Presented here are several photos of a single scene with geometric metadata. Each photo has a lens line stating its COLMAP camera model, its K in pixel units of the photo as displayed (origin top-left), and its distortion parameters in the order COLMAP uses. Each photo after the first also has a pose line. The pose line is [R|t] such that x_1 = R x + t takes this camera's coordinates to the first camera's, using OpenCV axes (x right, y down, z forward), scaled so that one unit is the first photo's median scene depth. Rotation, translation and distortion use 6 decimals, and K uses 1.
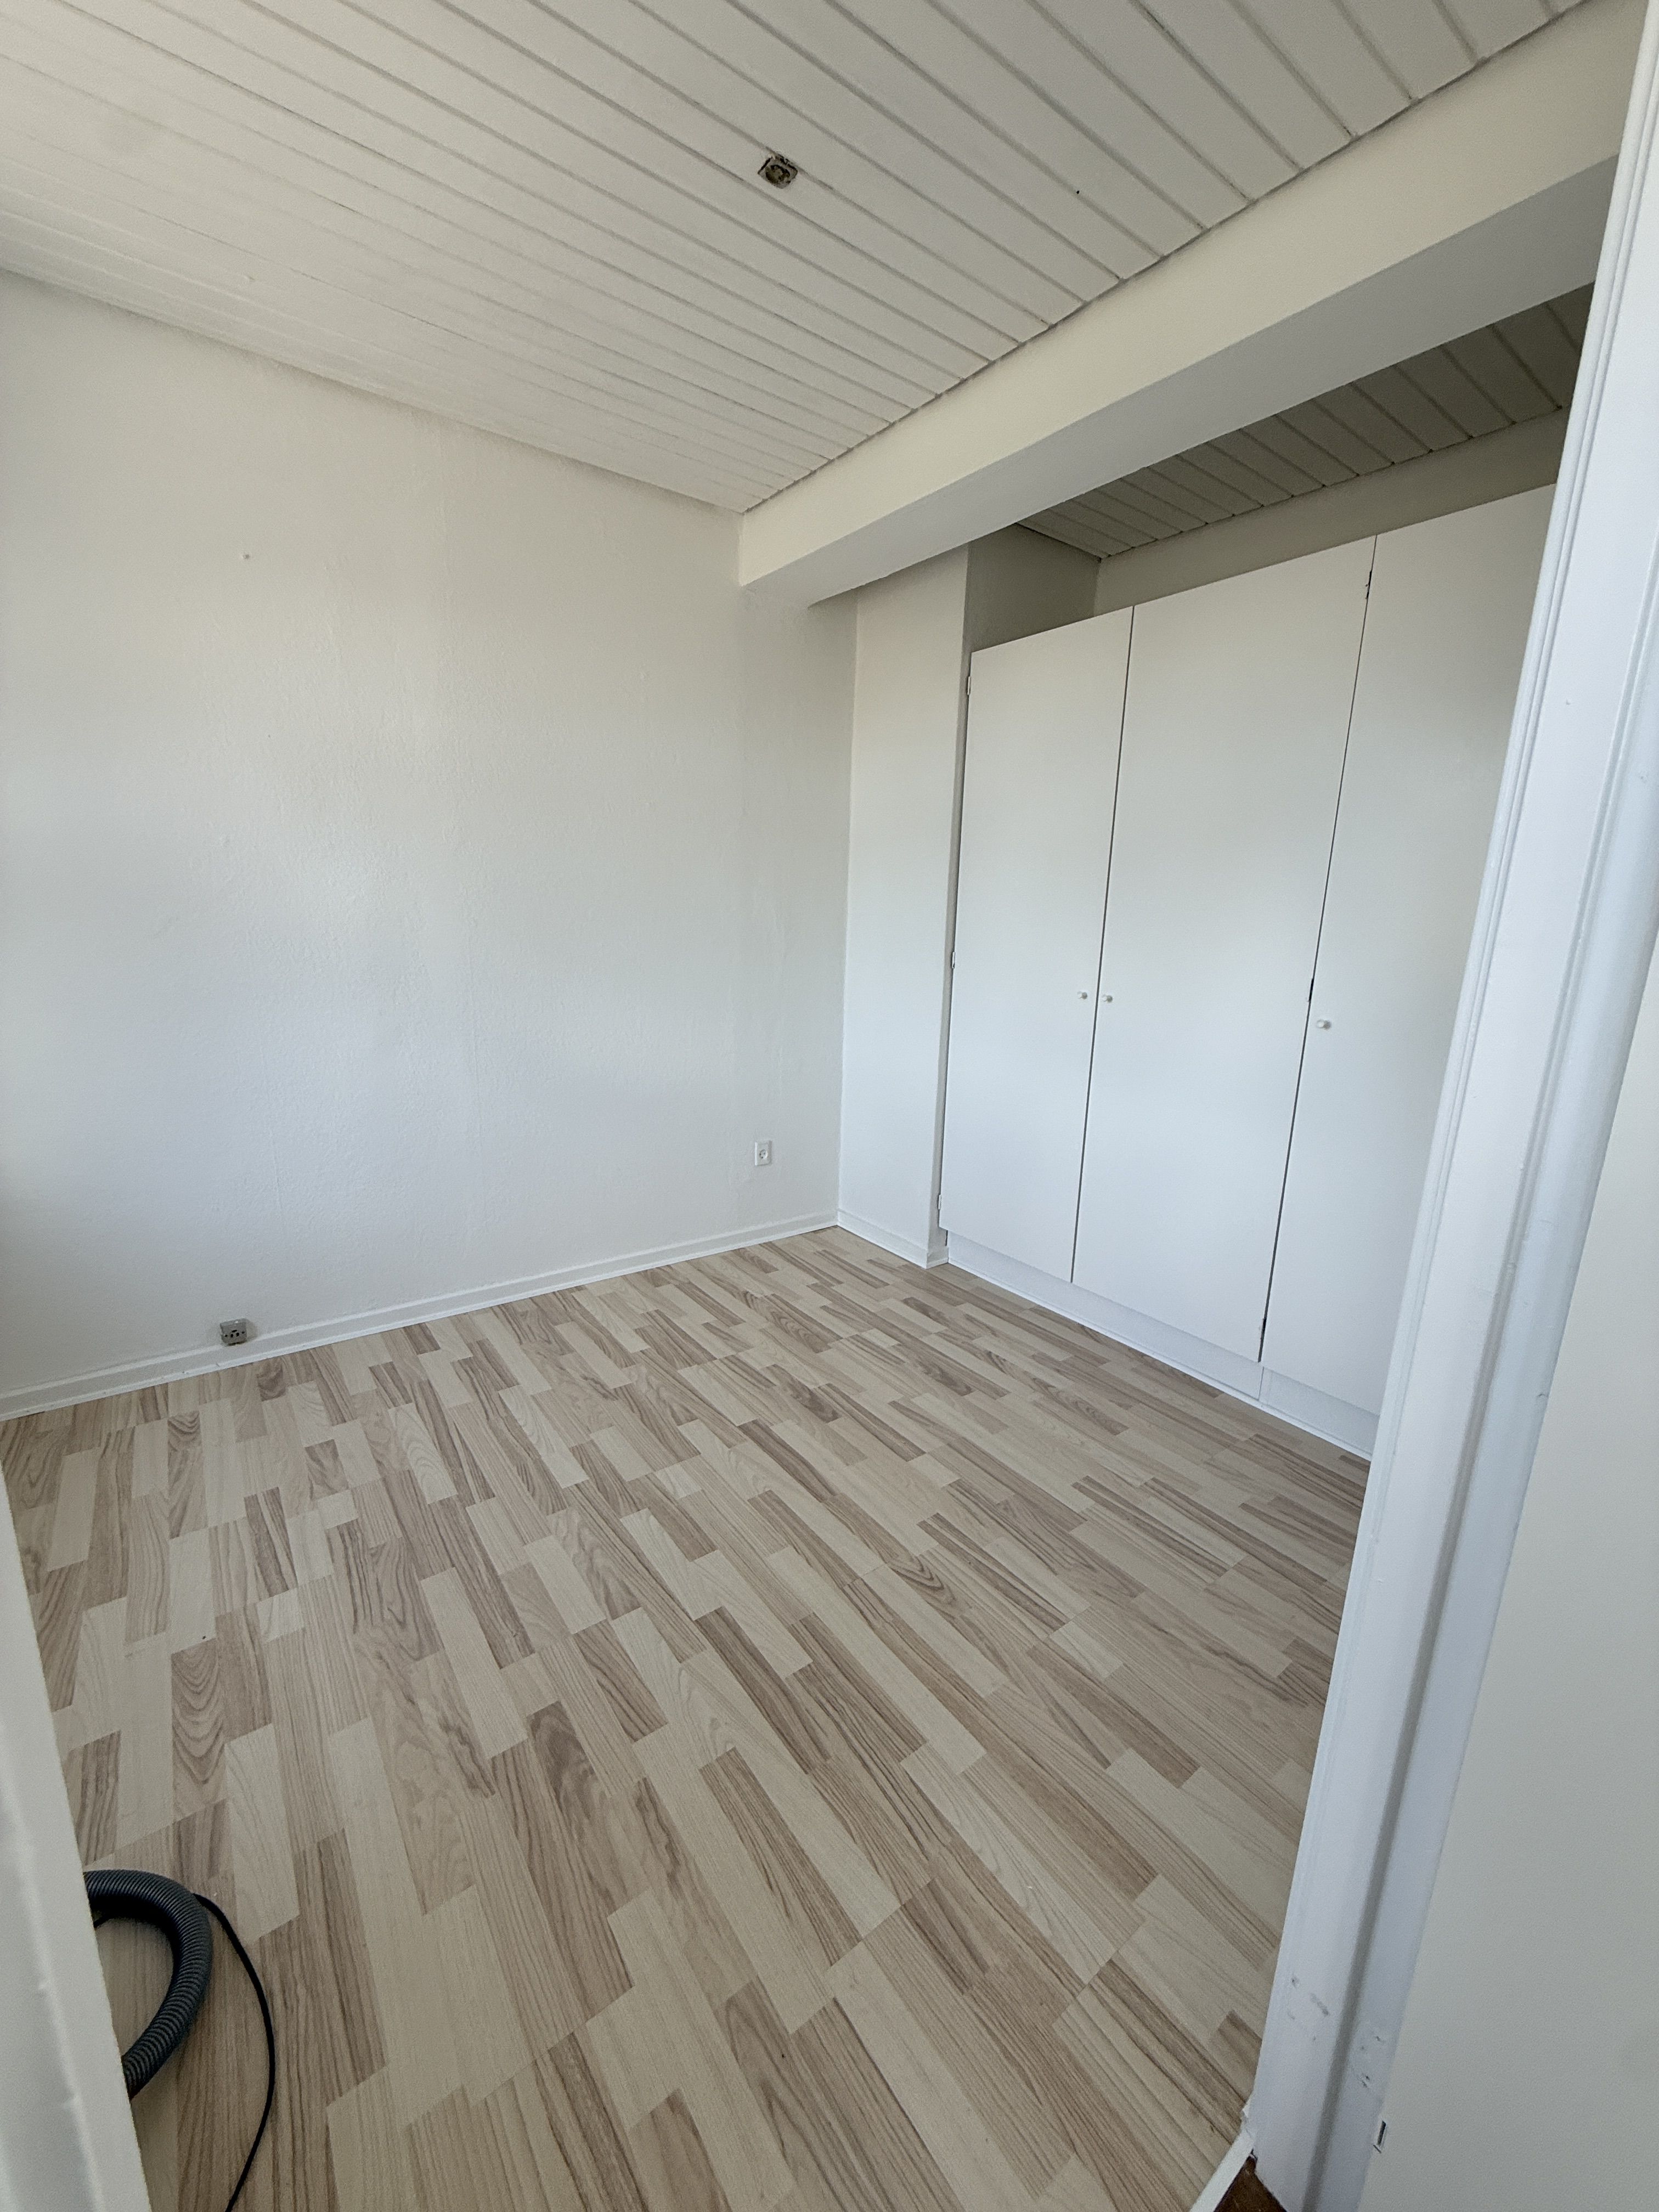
lens RADIAL K [[881.1, 0, 837.7], [0, 881.1, 1113.3], [0, 0, 1]] dist [0.001607, -0.000540]
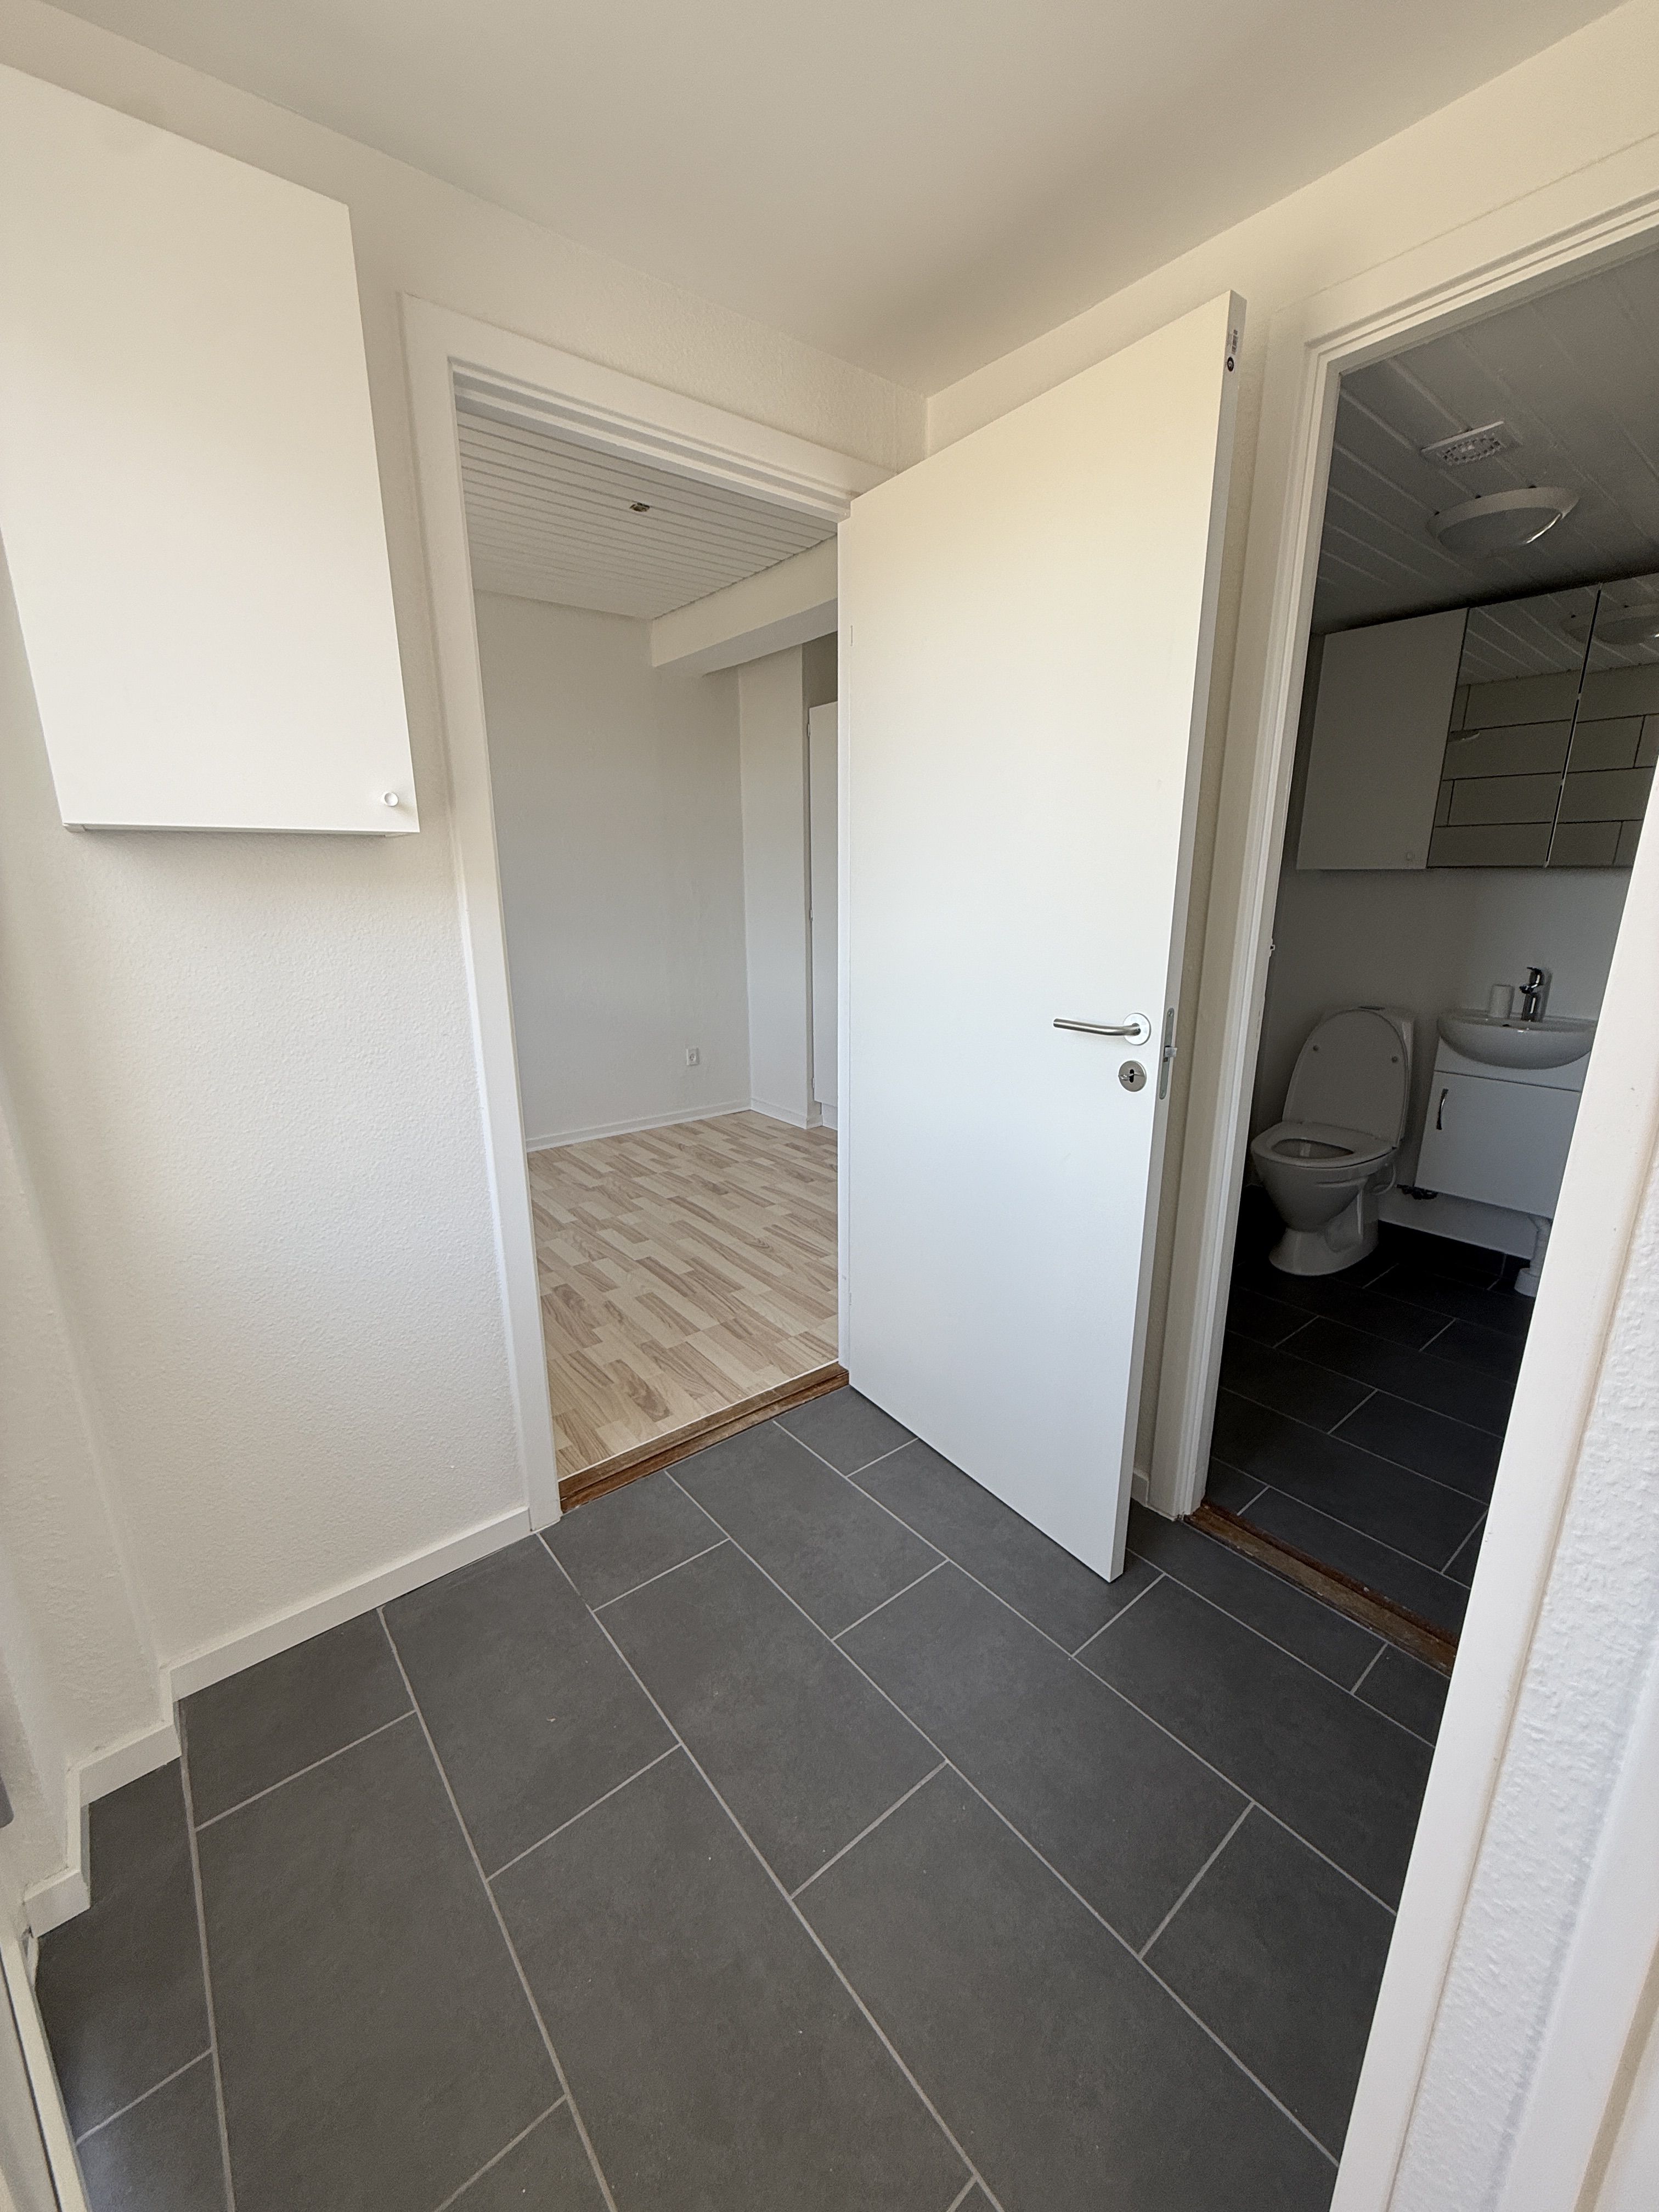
lens RADIAL K [[881.1, 0, 830.0], [0, 881.1, 1106.7], [0, 0, 1]] dist [0.001607, -0.000540]
pose [[0.999129, -0.040922, 0.008183, 0.165588], [0.040692, 0.998820, 0.026526, 0.130985], [-0.009259, -0.026169, 0.999615, -0.583465]]
